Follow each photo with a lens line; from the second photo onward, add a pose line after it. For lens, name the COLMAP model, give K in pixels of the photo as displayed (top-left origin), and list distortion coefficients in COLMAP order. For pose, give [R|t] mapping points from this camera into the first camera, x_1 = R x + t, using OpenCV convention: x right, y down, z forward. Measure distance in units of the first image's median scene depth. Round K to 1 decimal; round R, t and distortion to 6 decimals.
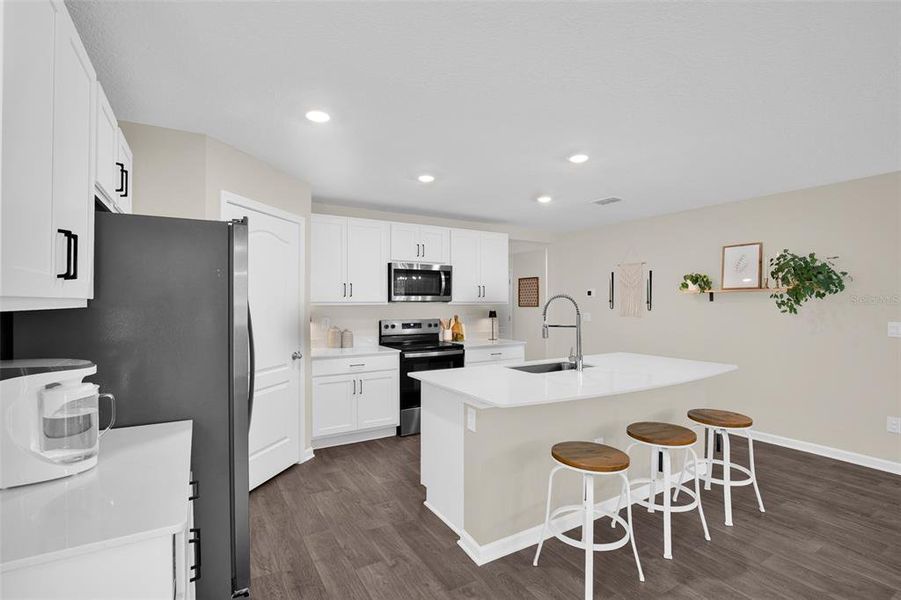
lens RADIAL K [[420.0, 0, 444.5], [0, 420.0, 297.0], [0, 0, 1]] dist [-0.031742, -0.000171]
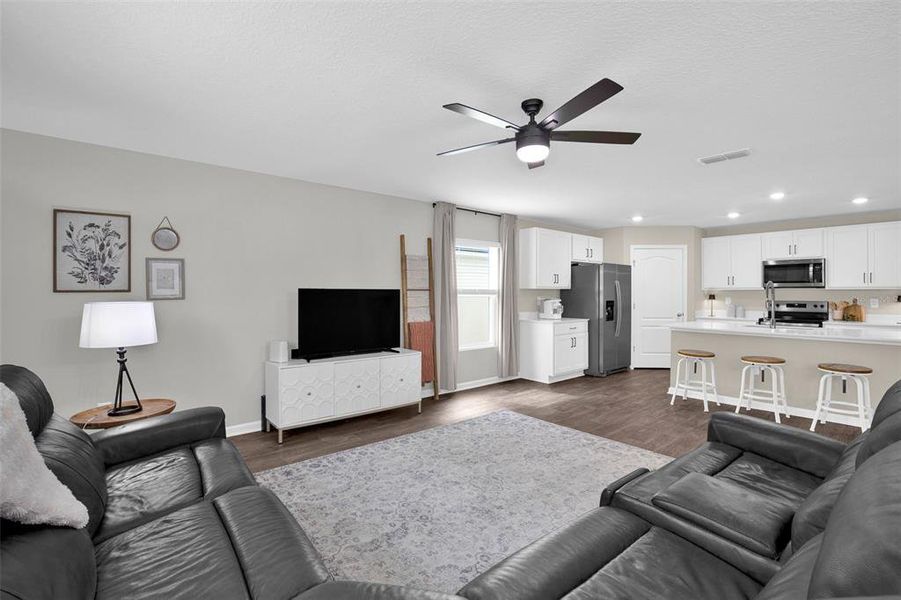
lens RADIAL K [[415.6, 0, 452.3], [0, 415.6, 298.0], [0, 0, 1]] dist [-0.028653, 0.000031]
pose [[0.168861, 0.014253, -0.985537, 1.132578], [0.011552, 0.999798, 0.016438, 0.011957], [0.985572, -0.014161, 0.168662, -0.331411]]
